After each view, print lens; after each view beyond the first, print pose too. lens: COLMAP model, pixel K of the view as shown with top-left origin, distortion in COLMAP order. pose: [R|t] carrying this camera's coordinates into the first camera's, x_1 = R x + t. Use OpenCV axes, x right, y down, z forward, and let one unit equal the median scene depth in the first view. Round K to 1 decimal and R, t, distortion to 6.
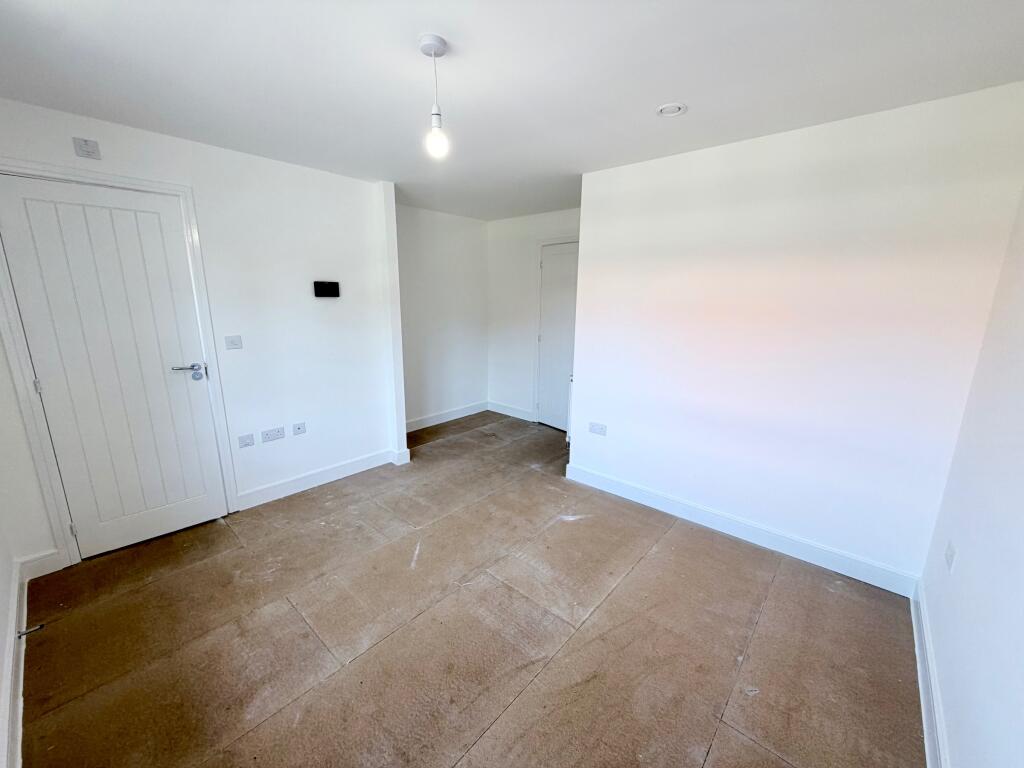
lens RADIAL K [[406.3, 0, 512.5], [0, 406.3, 385.1], [0, 0, 1]] dist [-0.002800, 0.000512]
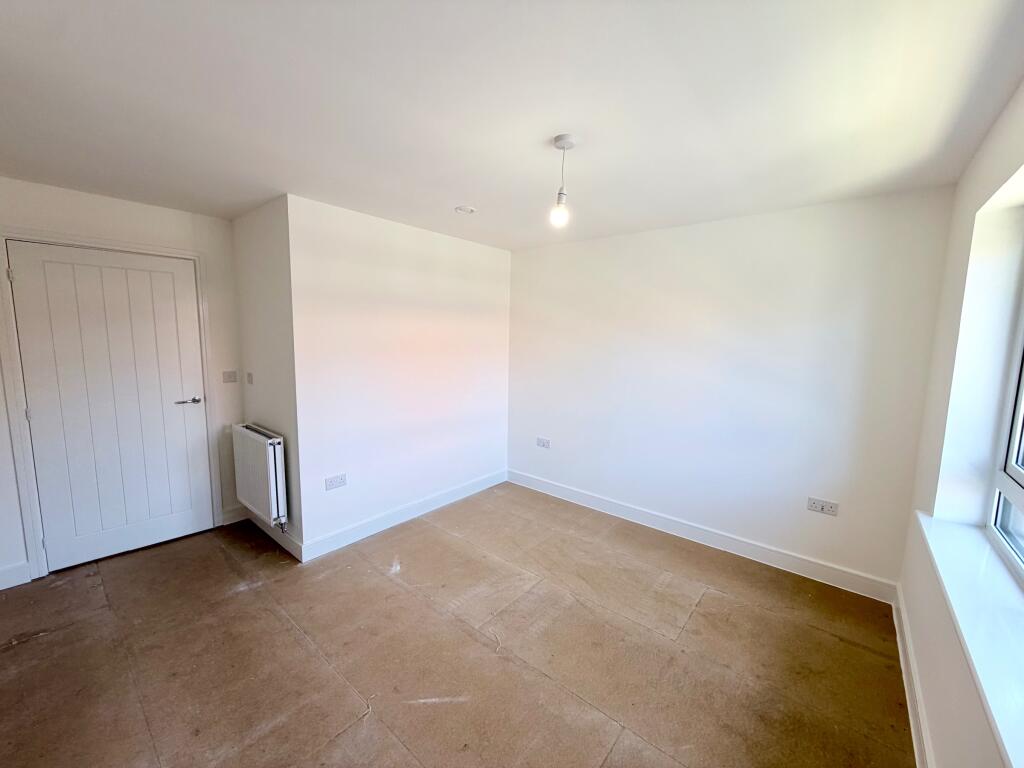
lens RADIAL K [[406.3, 0, 513.0], [0, 406.3, 383.3], [0, 0, 1]] dist [-0.002800, 0.000512]
pose [[-0.024276, -0.127474, 0.991545, -0.756907], [0.201797, 0.970795, 0.129747, -0.160472], [-0.979126, 0.203241, 0.002157, 0.658242]]
